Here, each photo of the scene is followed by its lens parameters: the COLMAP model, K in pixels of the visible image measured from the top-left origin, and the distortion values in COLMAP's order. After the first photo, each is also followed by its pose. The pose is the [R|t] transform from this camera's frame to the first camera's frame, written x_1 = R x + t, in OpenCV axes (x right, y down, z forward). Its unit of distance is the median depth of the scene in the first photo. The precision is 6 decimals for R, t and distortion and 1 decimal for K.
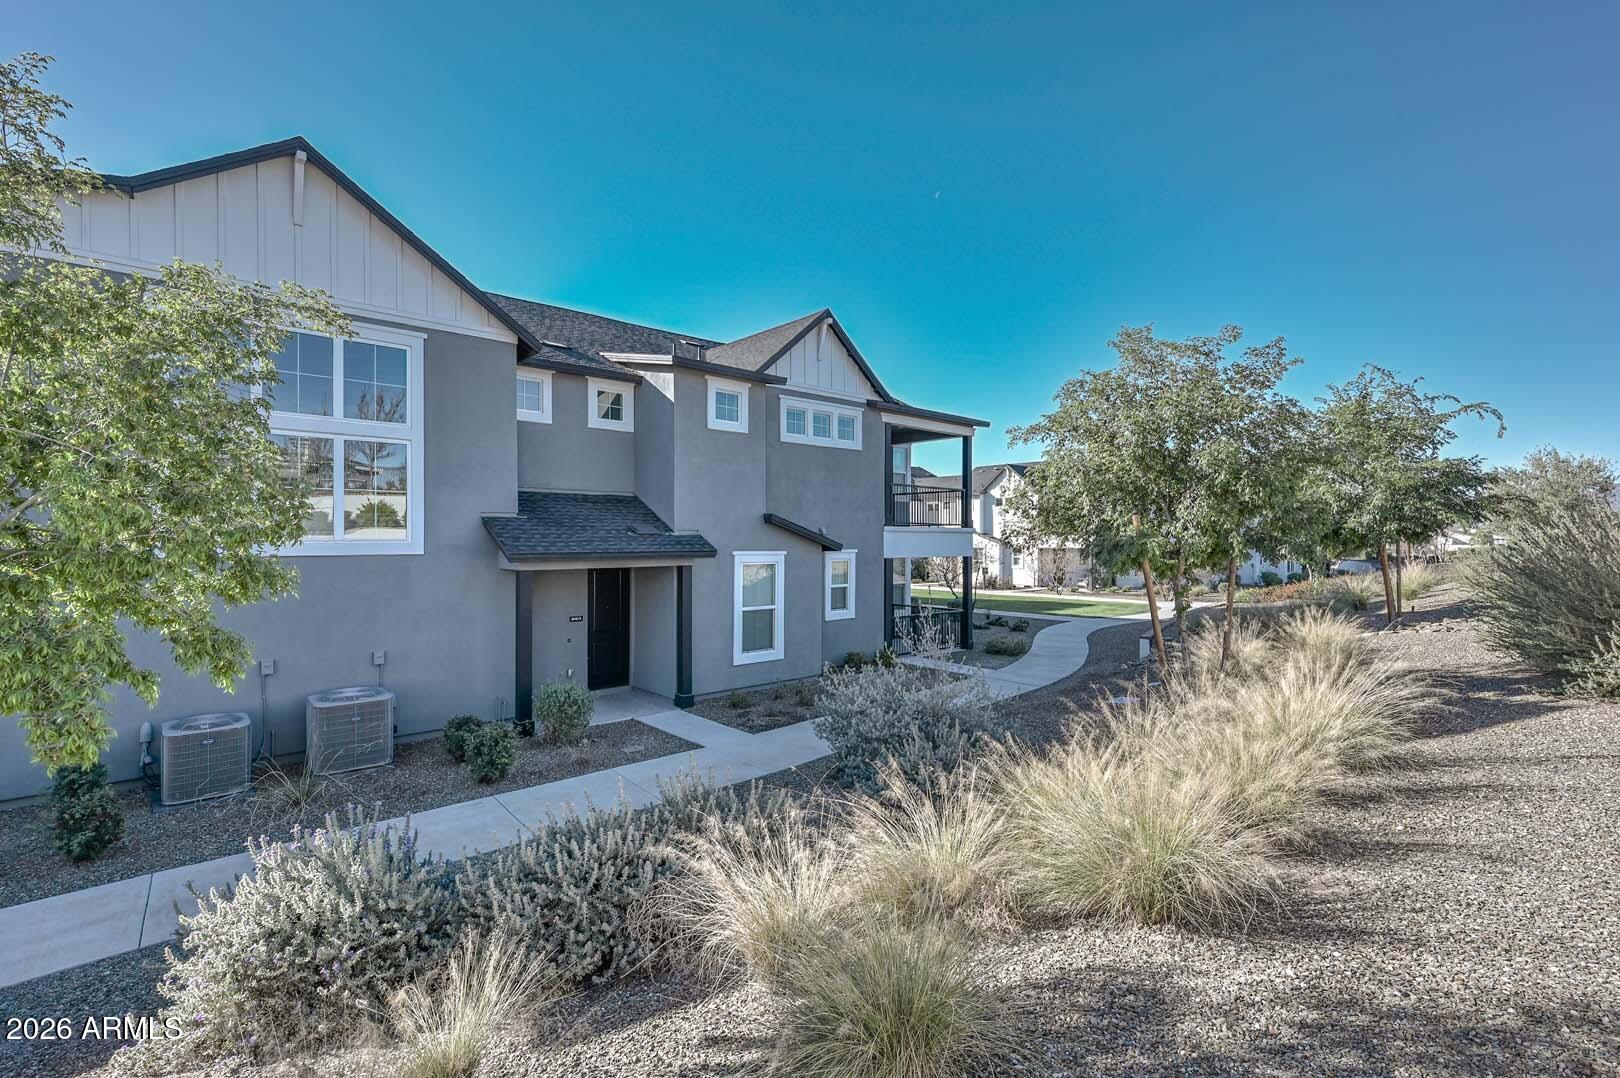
lens RADIAL K [[718.5, 0, 810.0], [0, 718.5, 539.0], [0, 0, 1]] dist [-0.000134, -0.000009]
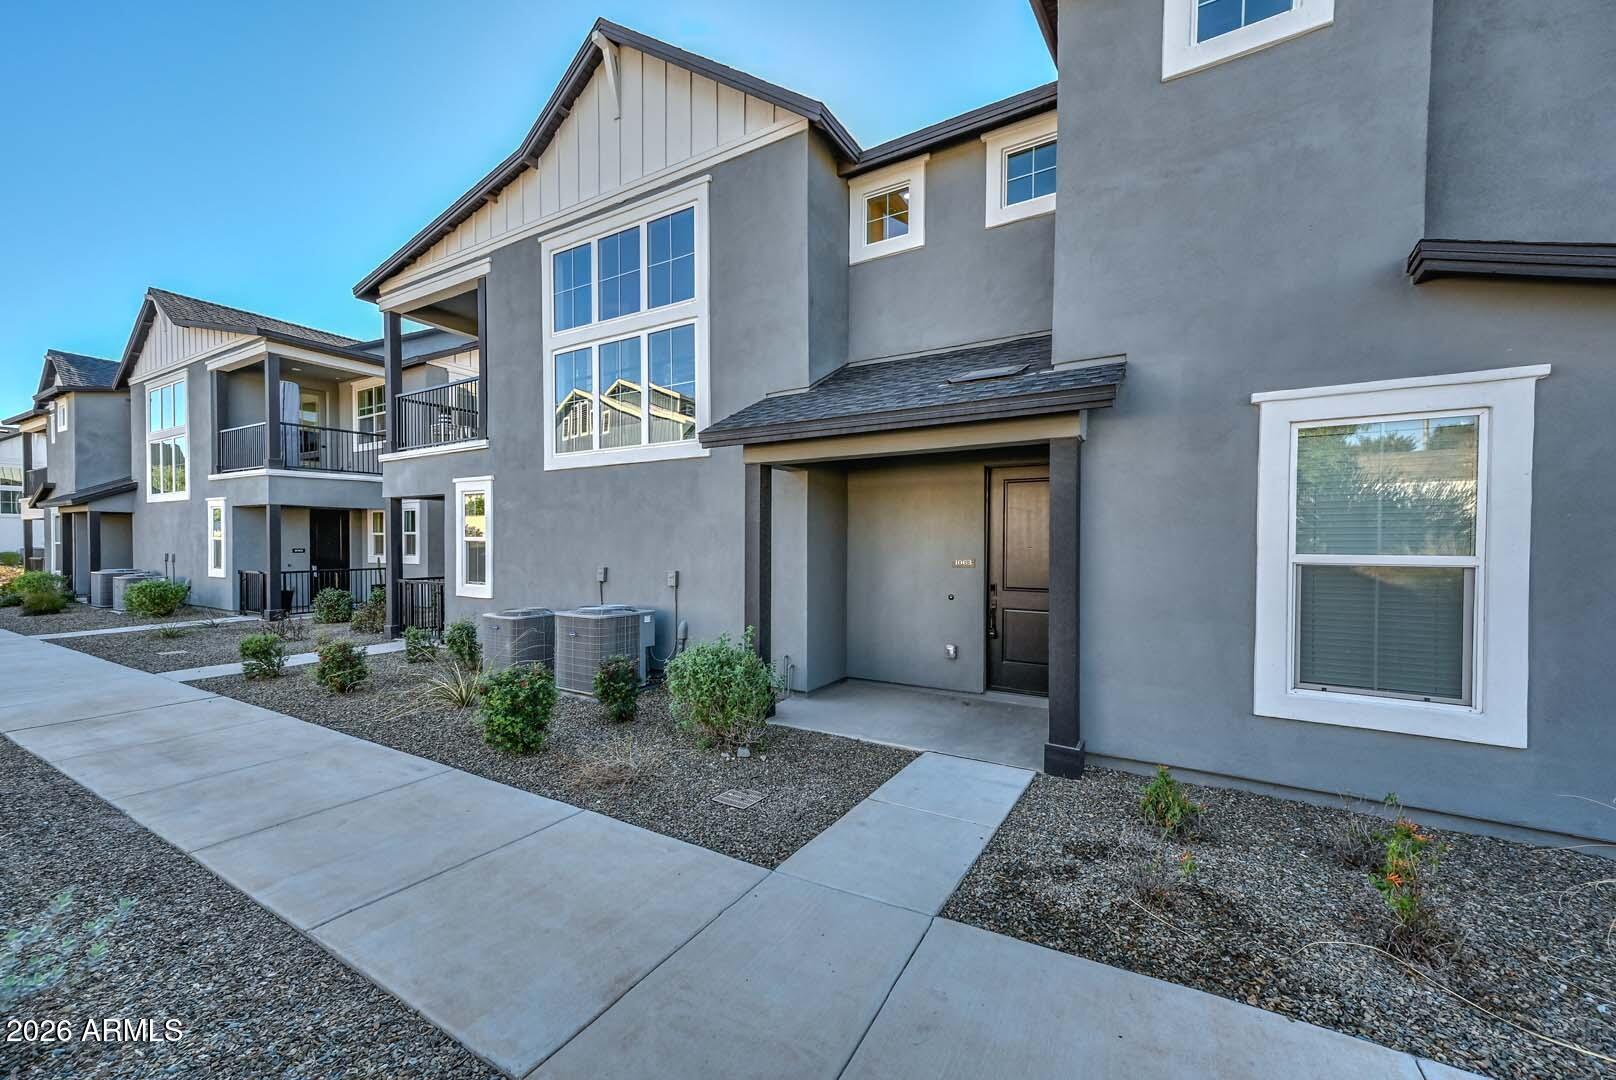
lens RADIAL K [[649.2, 0, 808.0], [0, 649.2, 540.0], [0, 0, 1]] dist [0.032608, 0.000031]
pose [[0.274883, 0.006829, -0.961453, 0.170801], [0.010229, 0.999897, 0.010027, 0.098218], [0.961423, -0.012591, 0.274785, 0.817016]]
